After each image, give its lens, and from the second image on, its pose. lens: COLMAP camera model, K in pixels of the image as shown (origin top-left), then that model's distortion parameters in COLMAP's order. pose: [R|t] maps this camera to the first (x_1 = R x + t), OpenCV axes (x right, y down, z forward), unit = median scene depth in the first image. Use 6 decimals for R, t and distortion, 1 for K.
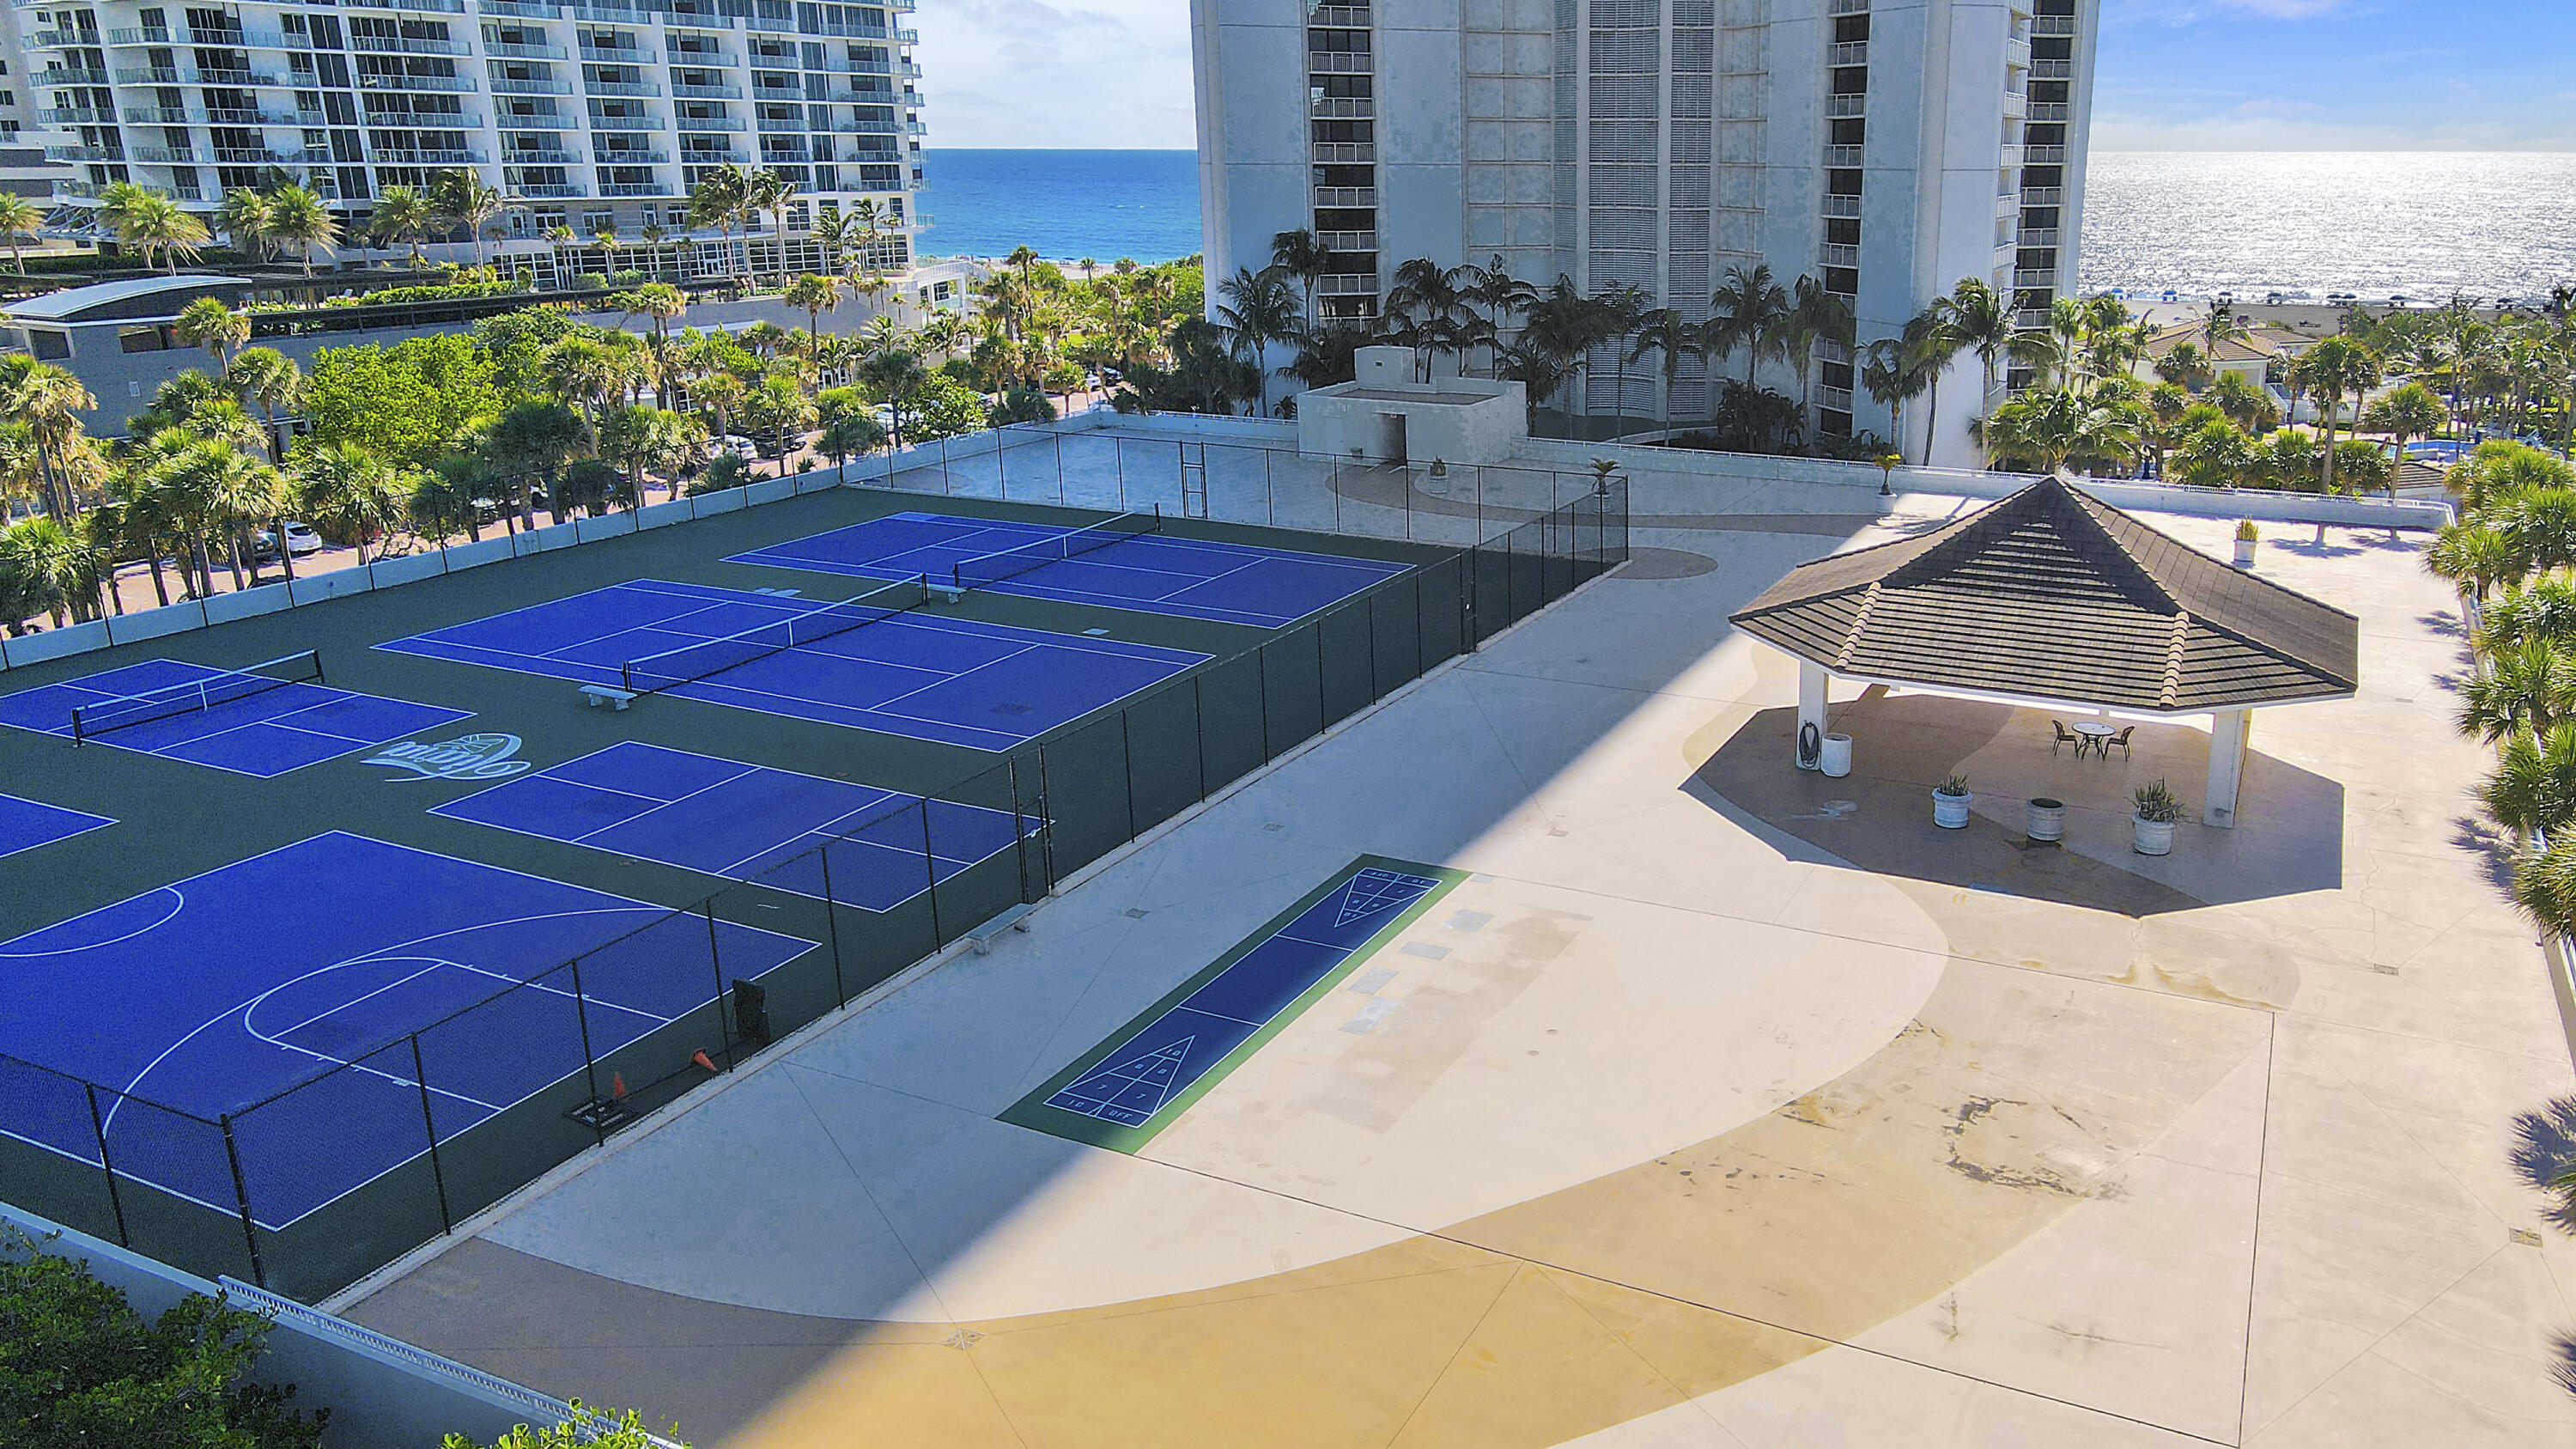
lens RADIAL K [[1904.1, 0, 1280.5], [0, 1904.1, 739.2], [0, 0, 1]] dist [0.004127, 0.010499]
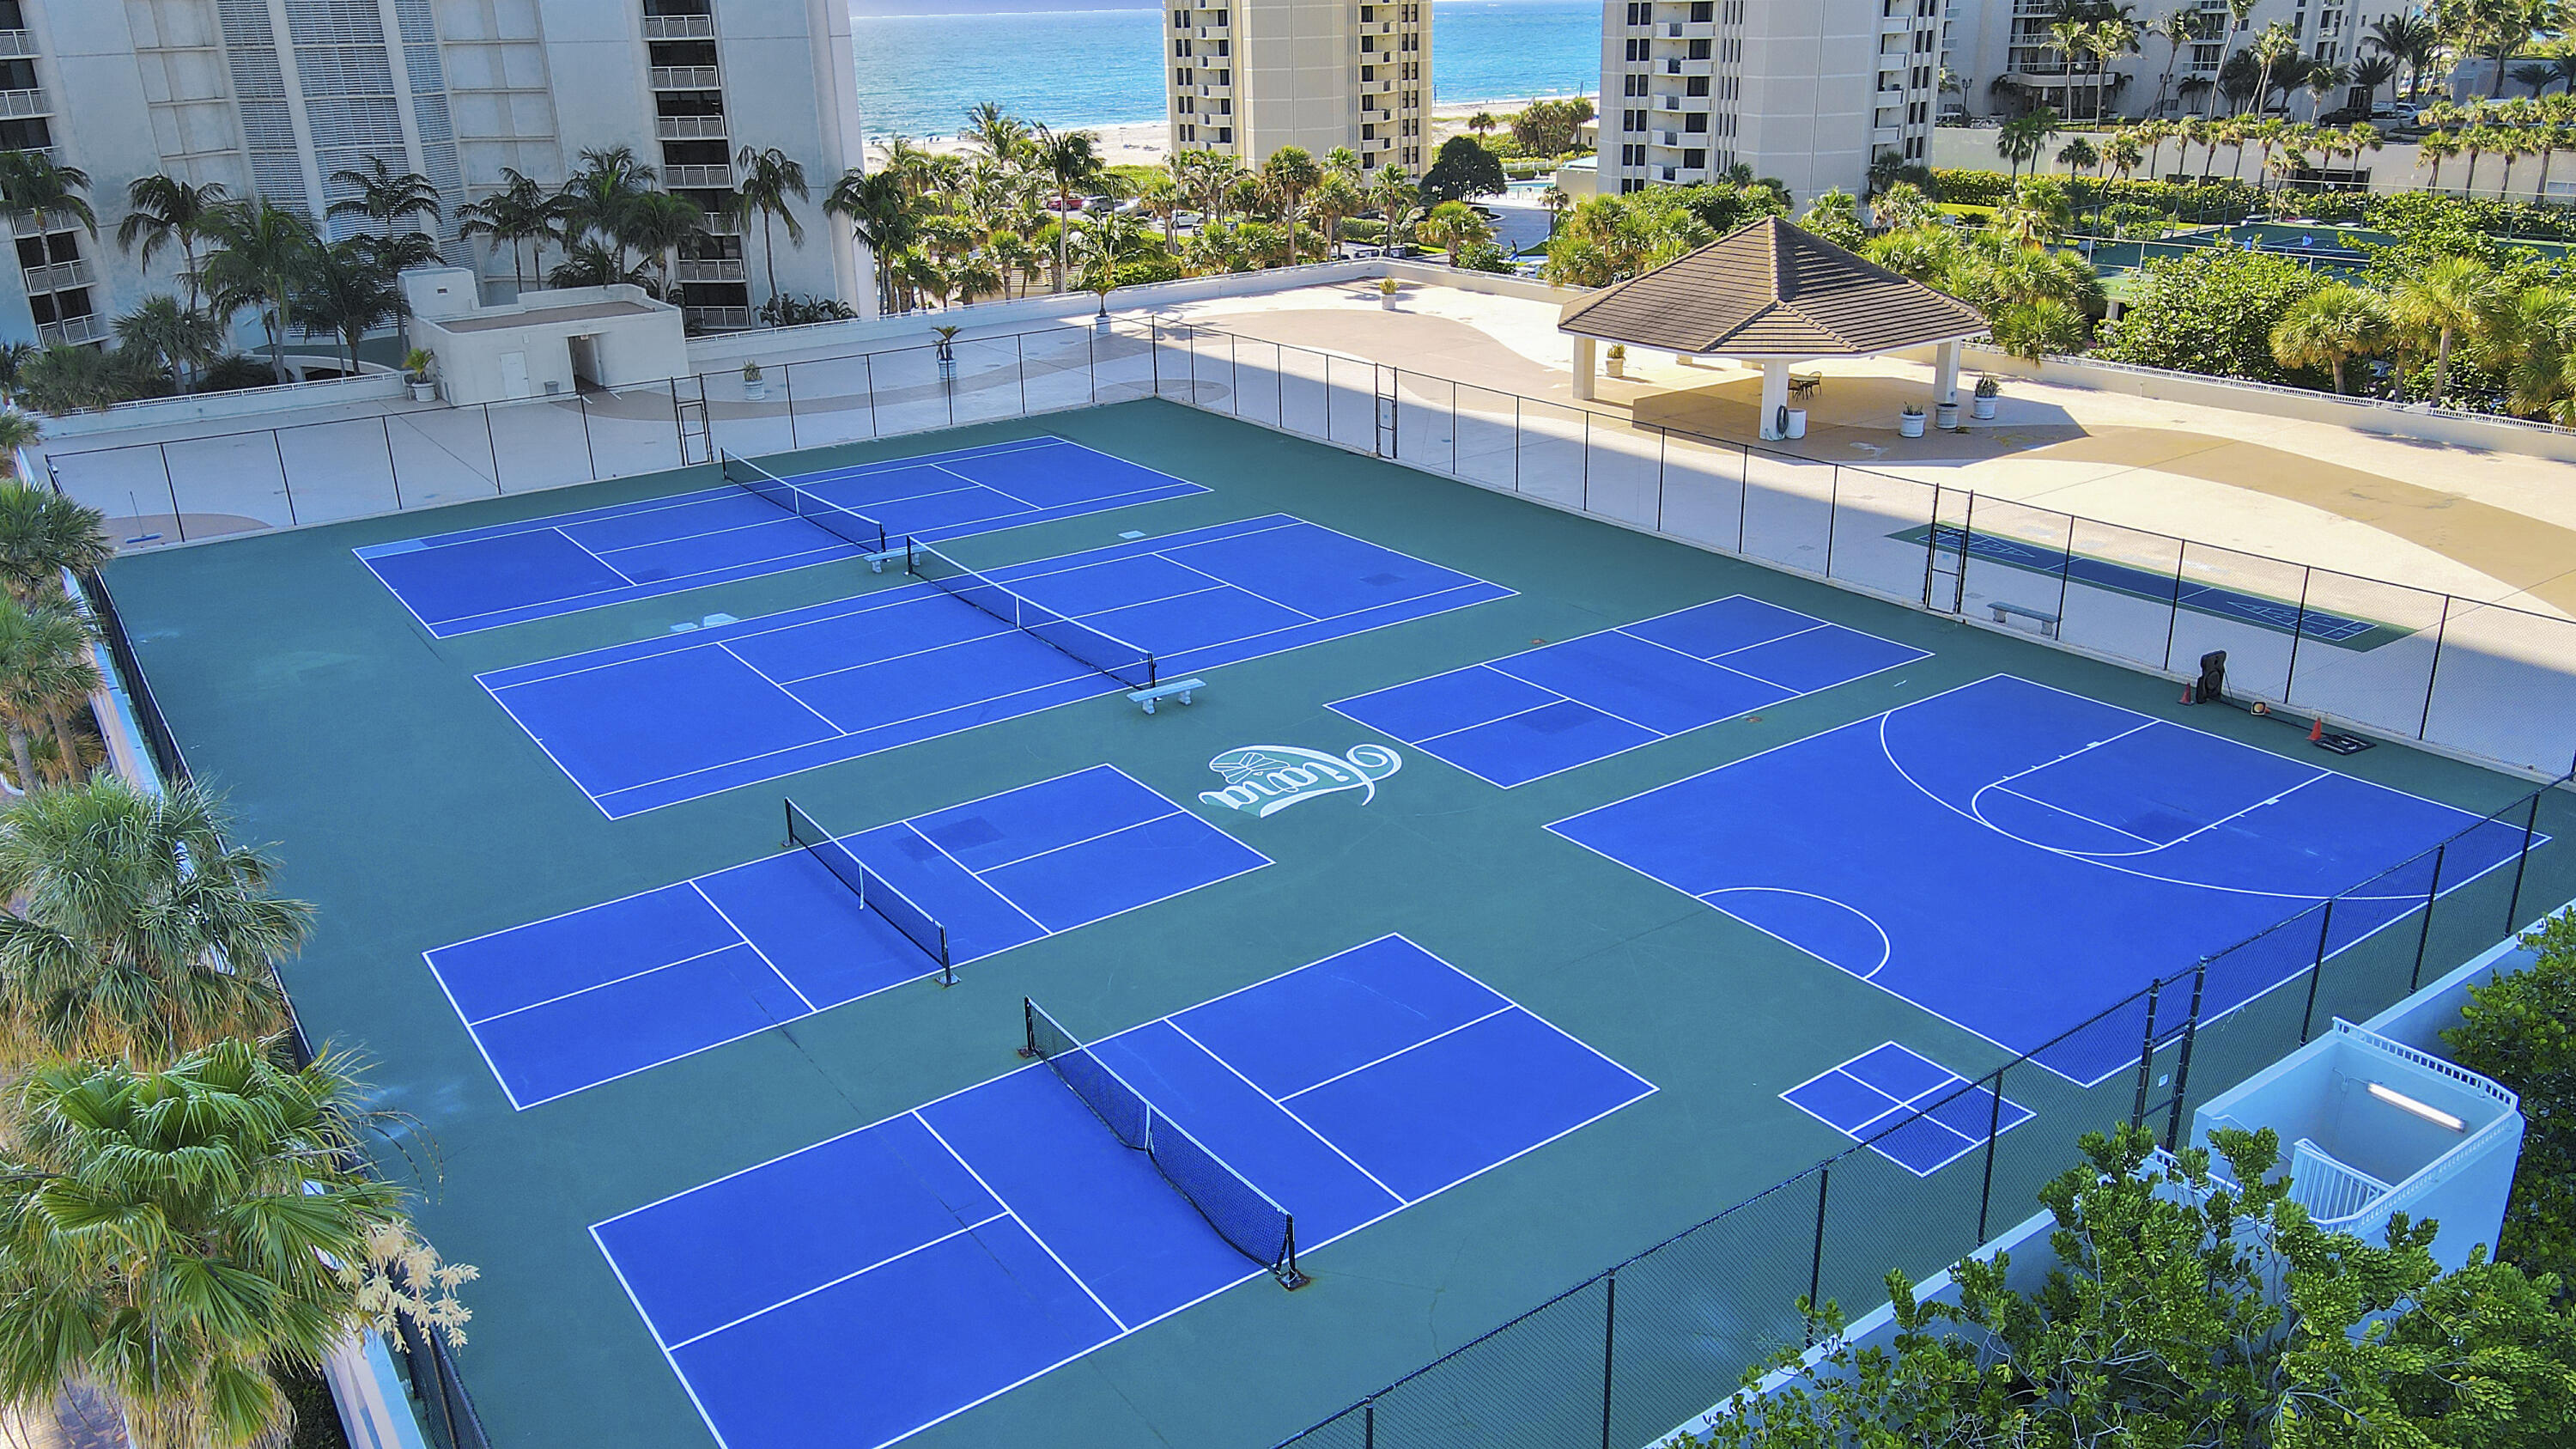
lens RADIAL K [[1904.1, 0, 1277.3], [0, 1904.1, 712.7], [0, 0, 1]] dist [0.004127, 0.010499]
pose [[0.458093, -0.318134, 0.830025, -1.106211], [0.283305, 0.937320, 0.202902, -0.183333], [-0.842549, 0.142202, 0.519509, 0.582063]]
